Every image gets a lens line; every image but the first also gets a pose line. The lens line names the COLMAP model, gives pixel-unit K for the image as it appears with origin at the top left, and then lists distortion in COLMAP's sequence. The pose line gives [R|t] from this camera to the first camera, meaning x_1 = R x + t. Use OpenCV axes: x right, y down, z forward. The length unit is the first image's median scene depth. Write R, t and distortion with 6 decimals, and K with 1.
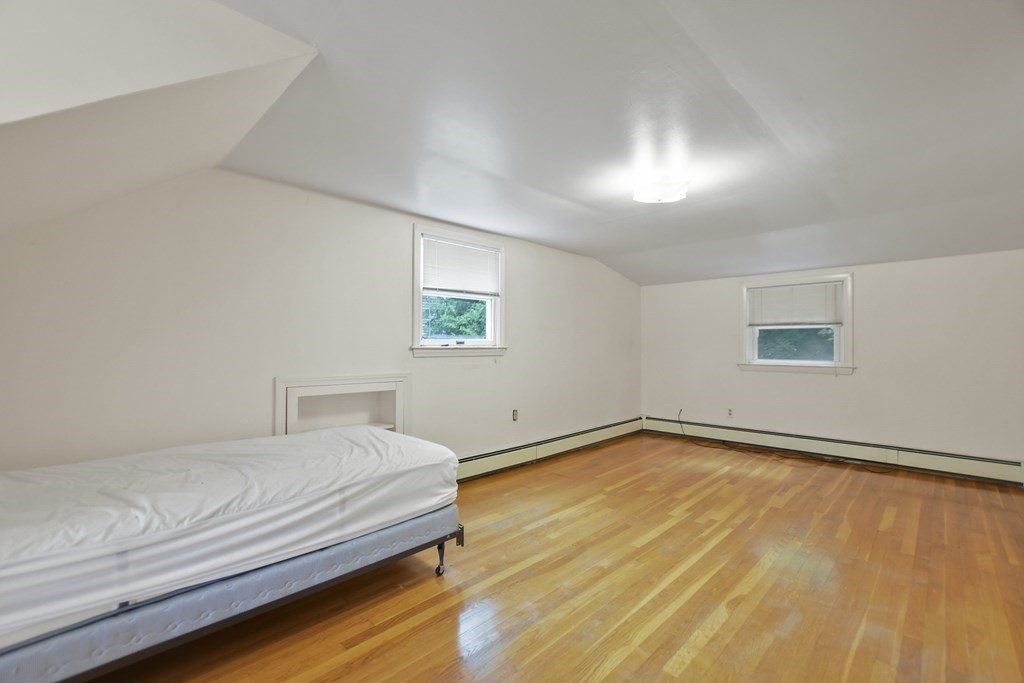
lens RADIAL K [[448.6, 0, 506.6], [0, 448.6, 336.2], [0, 0, 1]] dist [-0.003279, -0.000141]
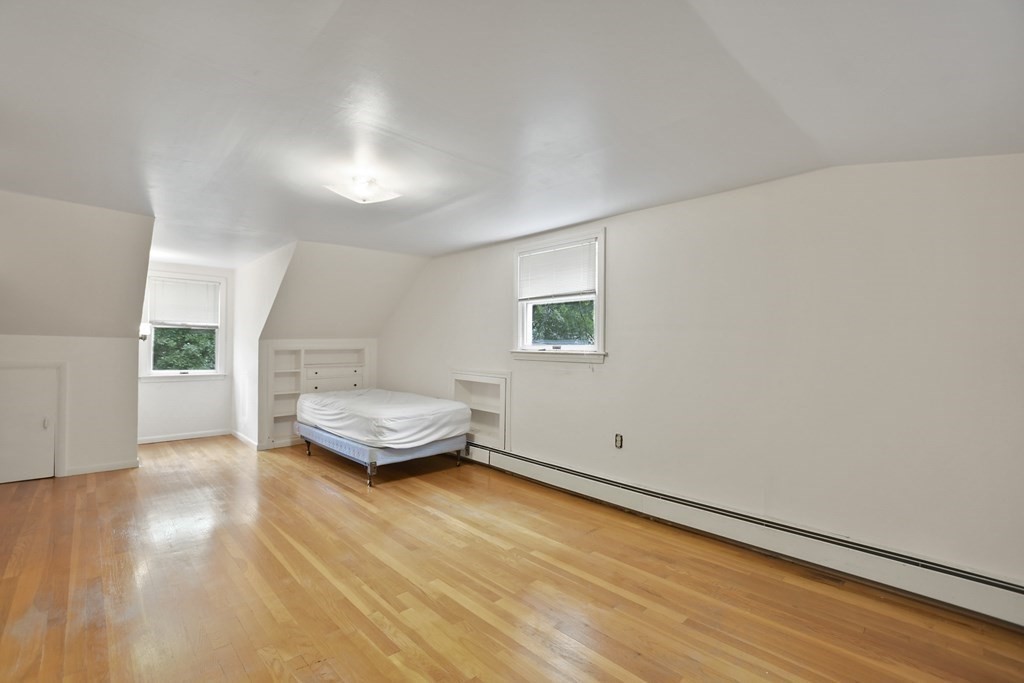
lens RADIAL K [[448.6, 0, 506.6], [0, 448.6, 336.2], [0, 0, 1]] dist [-0.003279, -0.000141]
pose [[-0.026738, -0.022566, -0.999388, 0.962326], [0.007209, 0.999715, -0.022767, 0.012123], [0.999616, -0.007813, -0.026567, 0.990379]]
